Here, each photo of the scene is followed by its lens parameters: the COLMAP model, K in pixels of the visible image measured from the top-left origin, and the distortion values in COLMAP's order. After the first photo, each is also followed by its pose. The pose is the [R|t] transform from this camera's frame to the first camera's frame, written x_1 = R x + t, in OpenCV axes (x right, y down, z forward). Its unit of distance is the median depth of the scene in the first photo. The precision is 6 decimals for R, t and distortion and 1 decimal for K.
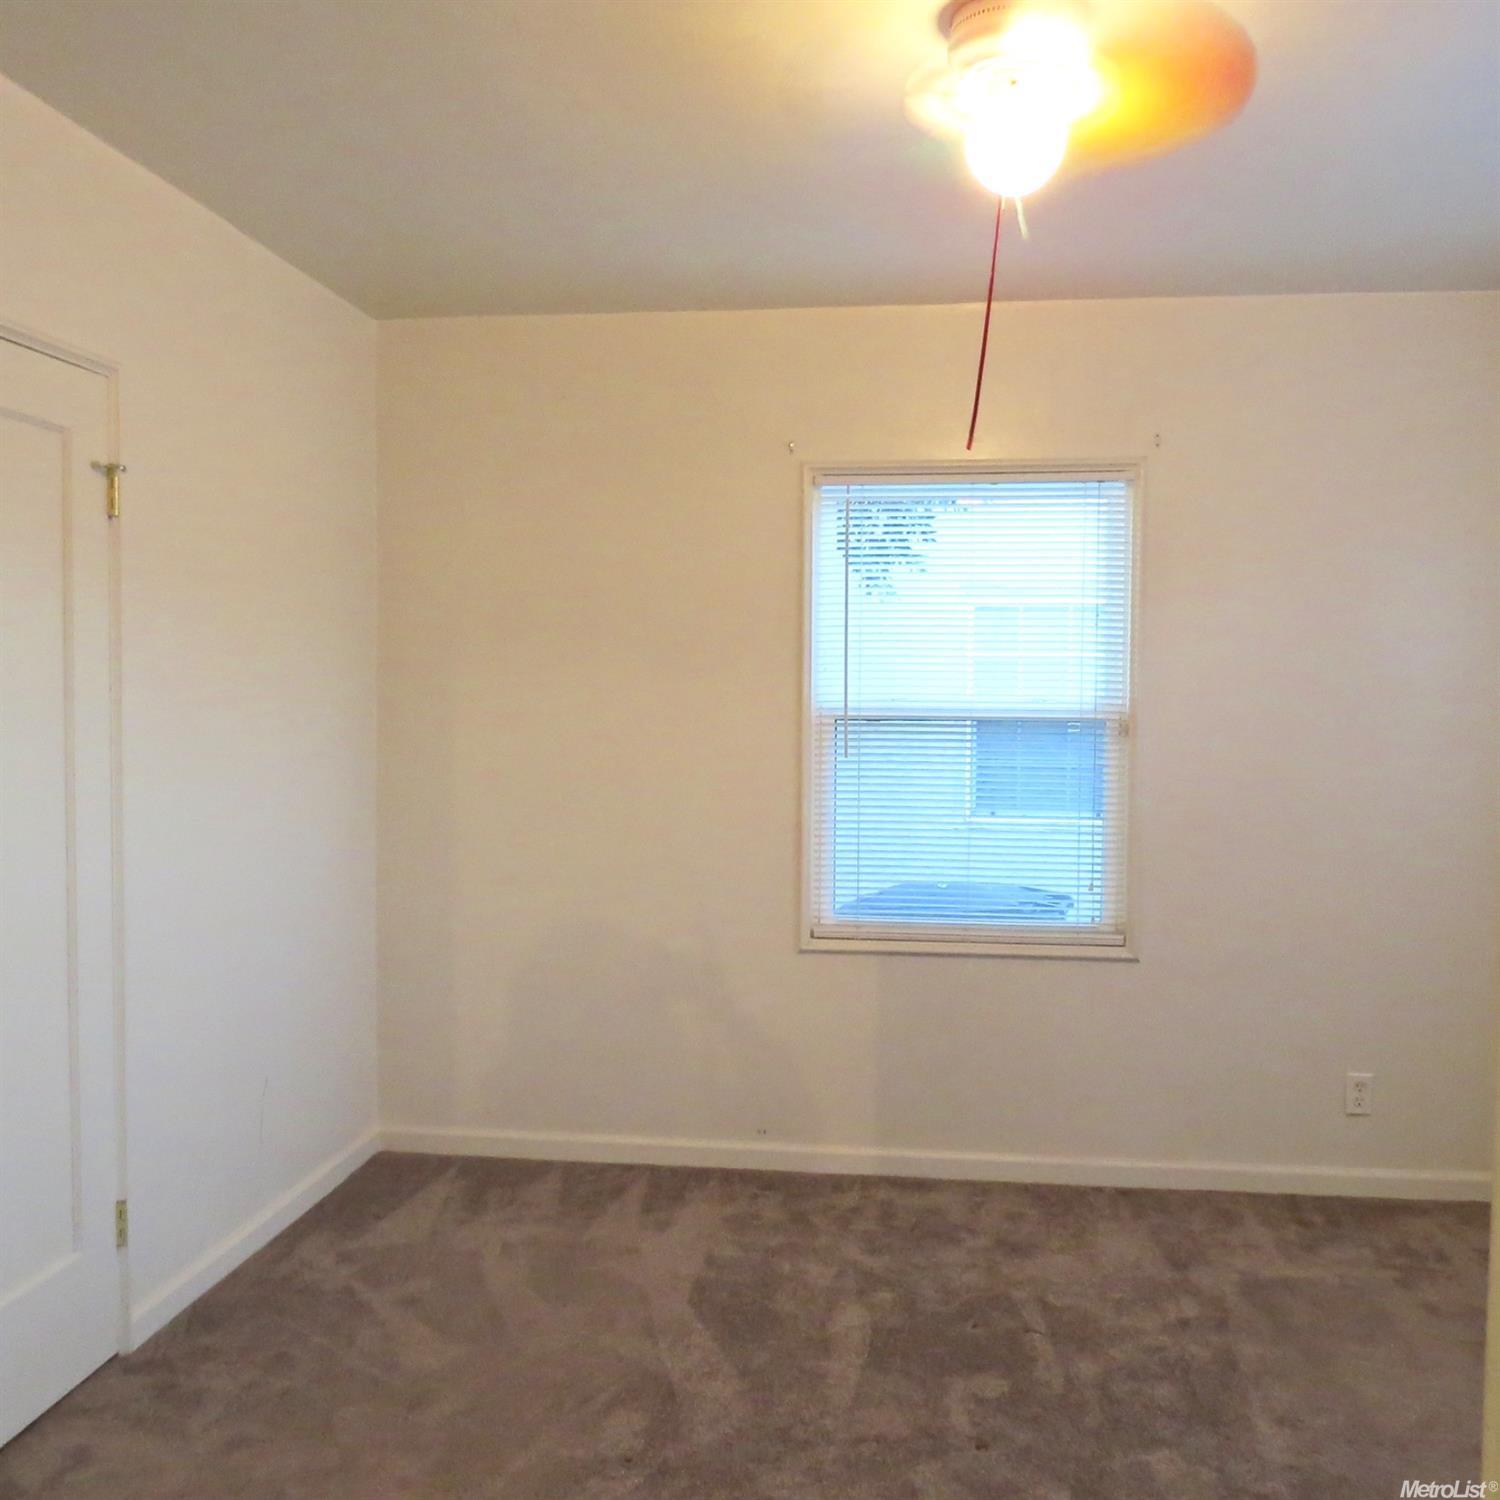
lens RADIAL K [[1416.3, 0, 750.0], [0, 1416.3, 750.0], [0, 0, 1]] dist [-0.018673, -0.004176]
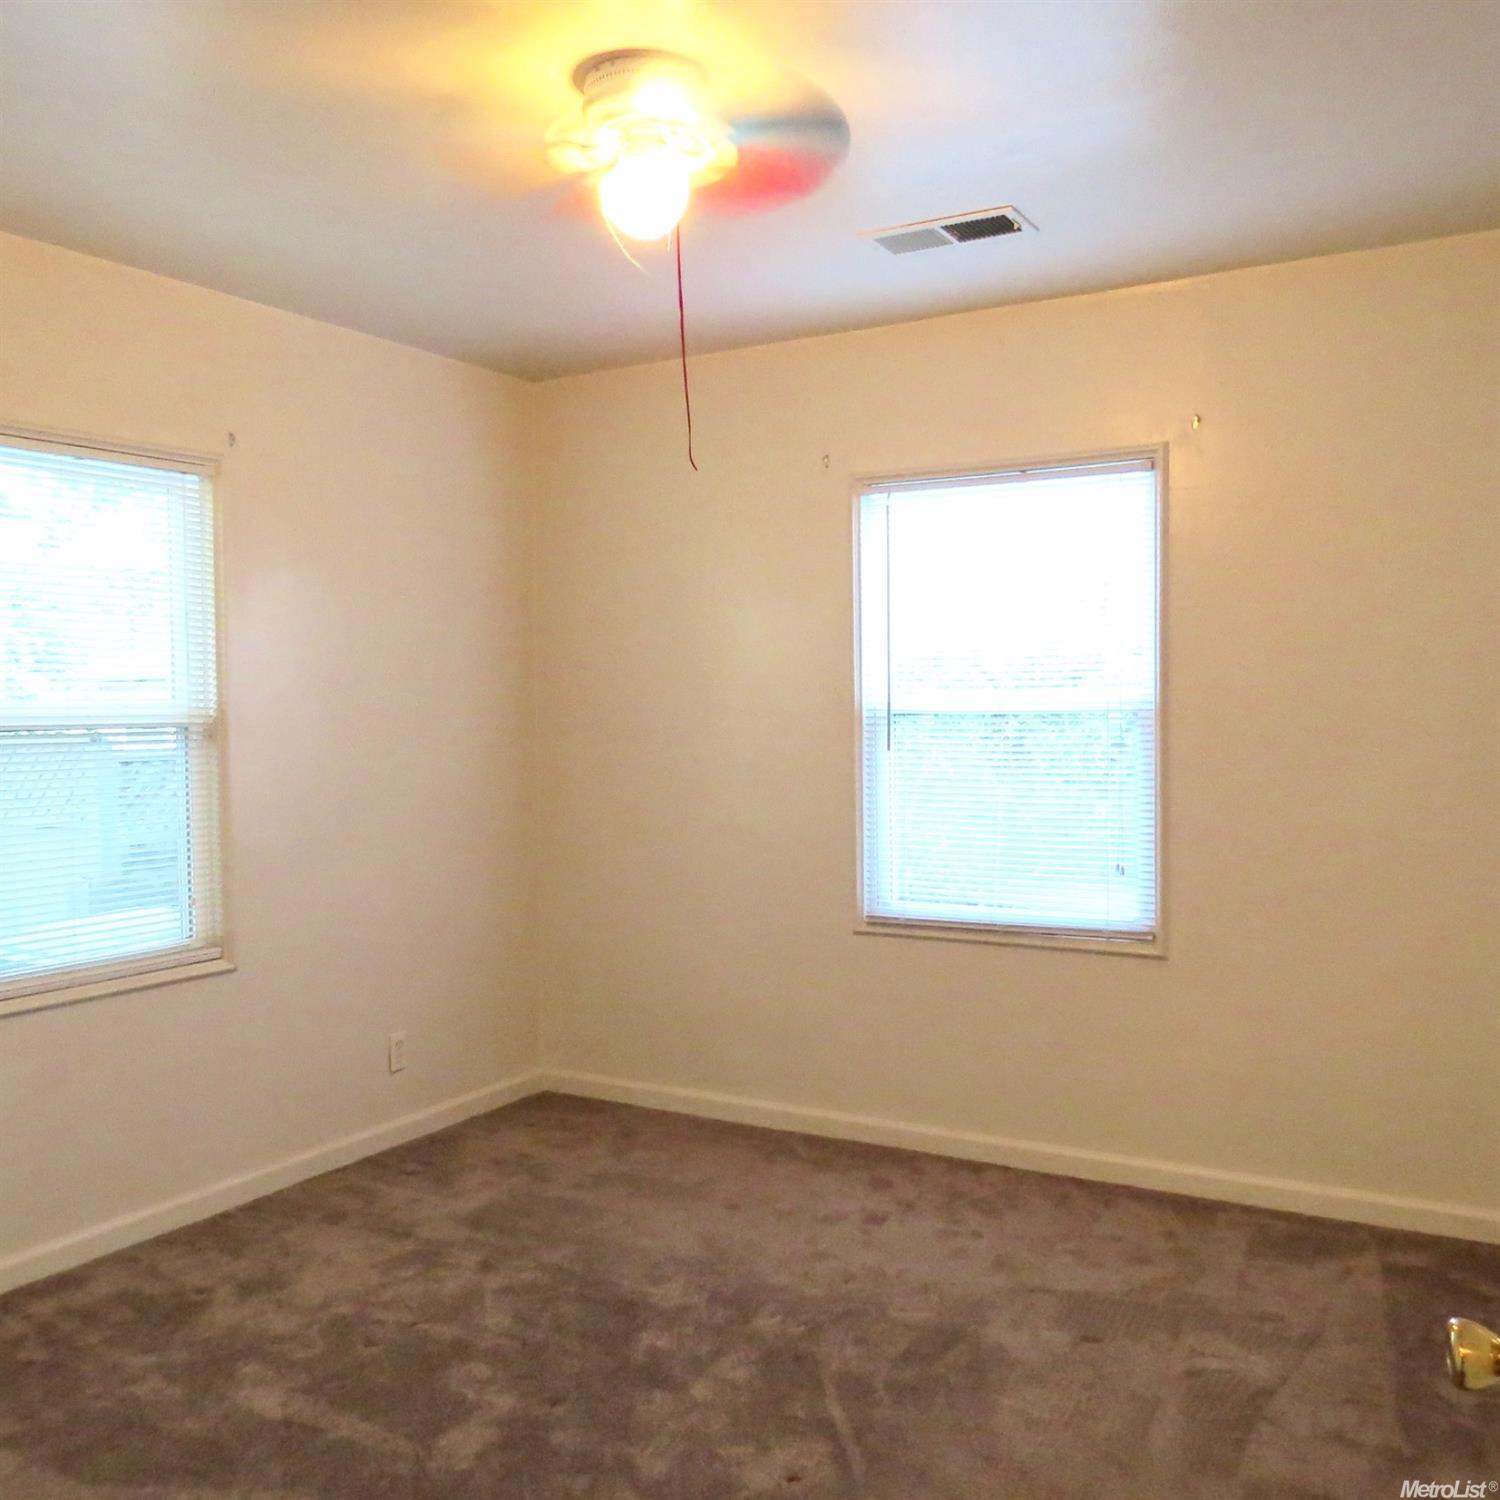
lens RADIAL K [[1449.7, 0, 750.0], [0, 1449.7, 750.0], [0, 0, 1]] dist [0.001070, 0.003067]
pose [[0.385295, -0.039446, 0.921950, -0.568080], [0.042147, 0.998796, 0.025120, -0.014822], [-0.921830, 0.029179, 0.386493, 0.314850]]
